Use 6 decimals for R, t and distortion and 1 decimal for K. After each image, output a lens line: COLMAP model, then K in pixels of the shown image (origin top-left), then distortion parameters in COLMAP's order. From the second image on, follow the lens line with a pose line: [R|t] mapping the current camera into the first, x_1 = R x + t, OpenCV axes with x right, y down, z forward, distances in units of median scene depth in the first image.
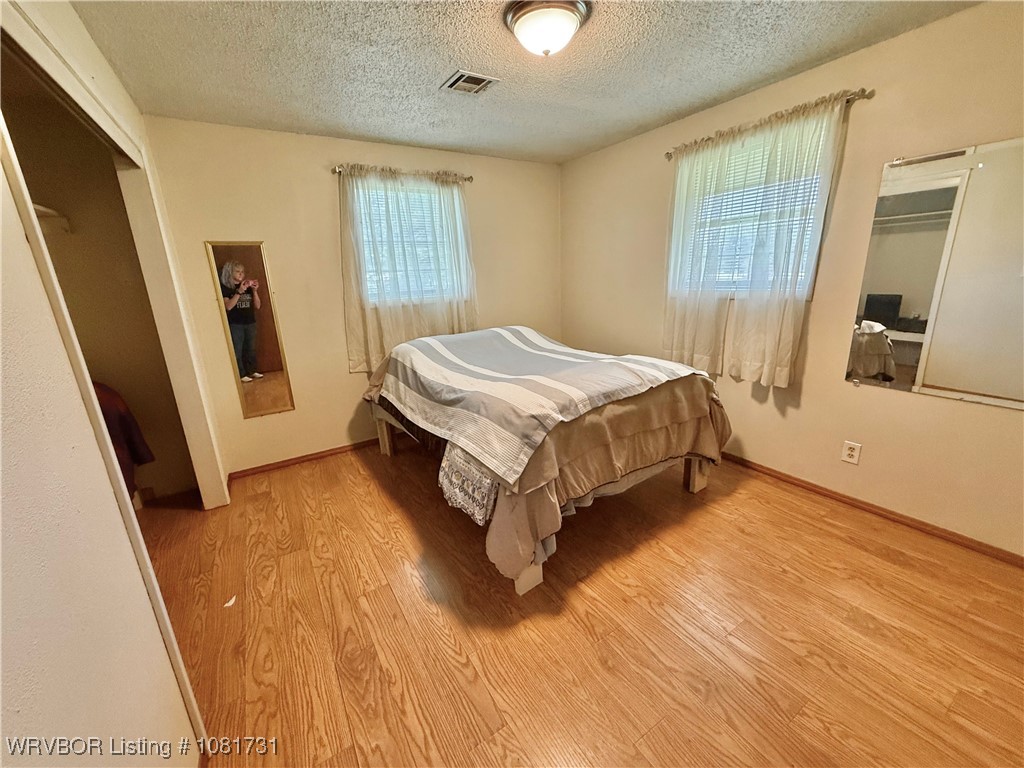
lens RADIAL K [[408.9, 0, 512.1], [0, 408.9, 385.3], [0, 0, 1]] dist [0.000356, 0.000279]
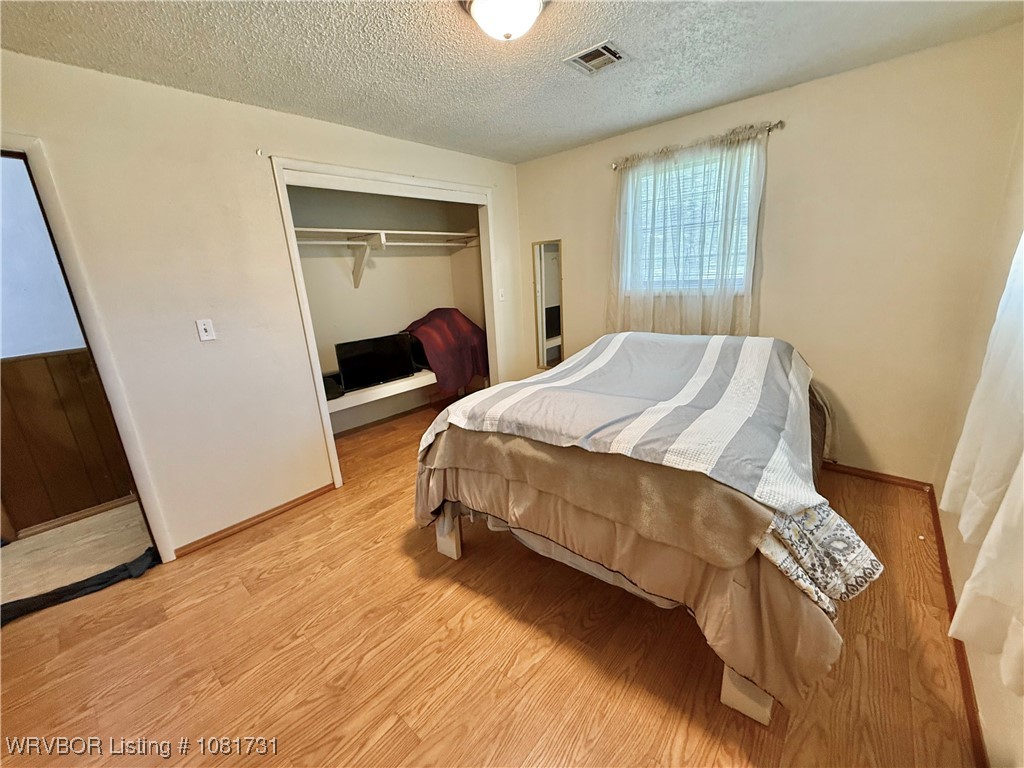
lens RADIAL K [[408.9, 0, 510.8], [0, 408.9, 385.8], [0, 0, 1]] dist [0.000356, 0.000279]
pose [[0.286987, 0.276320, -0.917216, 0.980056], [-0.208572, 0.952547, 0.221704, -0.239090], [0.934952, 0.127680, 0.331001, 0.696465]]
